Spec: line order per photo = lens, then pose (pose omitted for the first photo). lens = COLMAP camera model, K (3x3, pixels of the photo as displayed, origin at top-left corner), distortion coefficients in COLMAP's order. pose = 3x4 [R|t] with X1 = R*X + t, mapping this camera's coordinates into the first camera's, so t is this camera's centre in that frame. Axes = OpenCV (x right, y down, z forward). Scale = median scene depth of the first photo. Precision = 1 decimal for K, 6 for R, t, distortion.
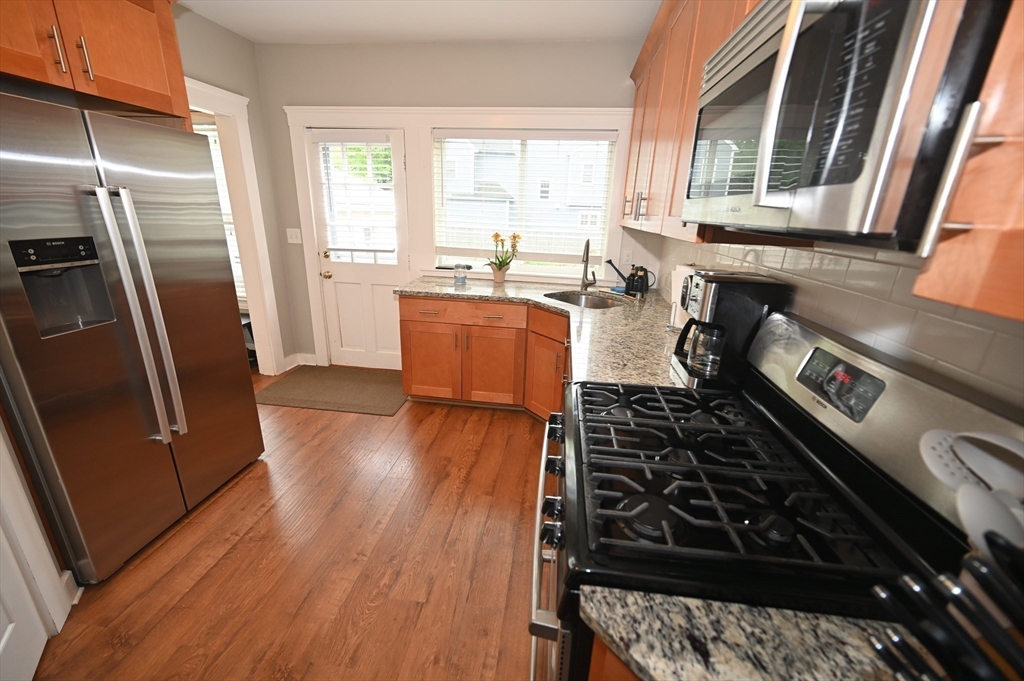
lens RADIAL K [[400.3, 0, 513.0], [0, 400.3, 338.3], [0, 0, 1]] dist [-0.000200, -0.000681]
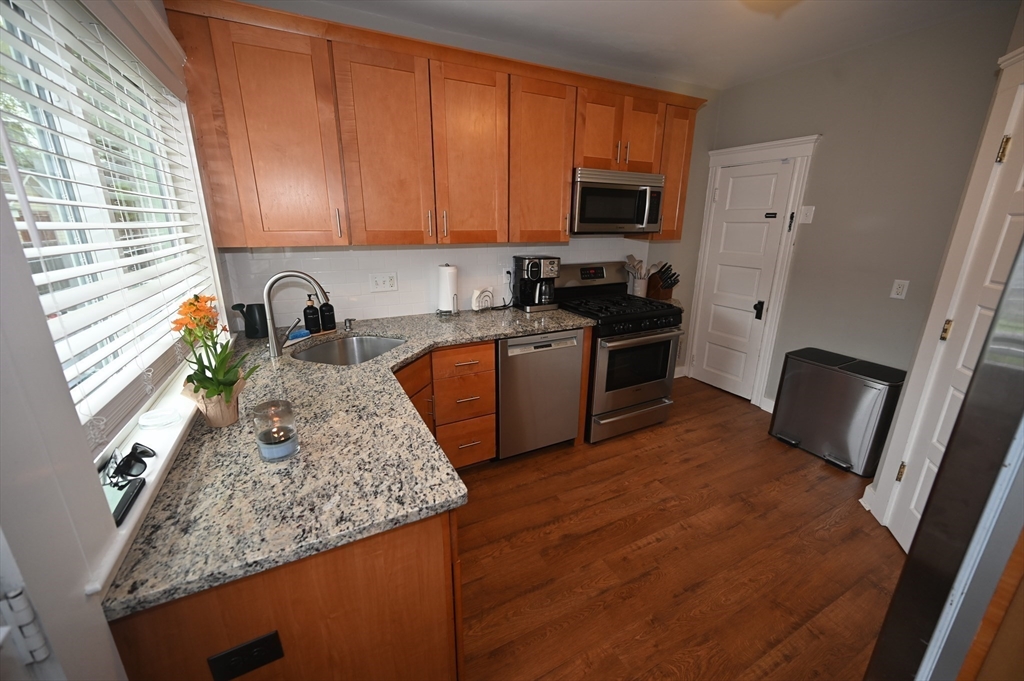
lens RADIAL K [[400.3, 0, 513.2], [0, 400.3, 339.9], [0, 0, 1]] dist [-0.000200, -0.000681]
pose [[-0.568891, -0.267822, 0.777583, -0.673541], [0.225691, 0.858350, 0.460759, -0.460187], [-0.790839, 0.437615, -0.427863, 1.296080]]
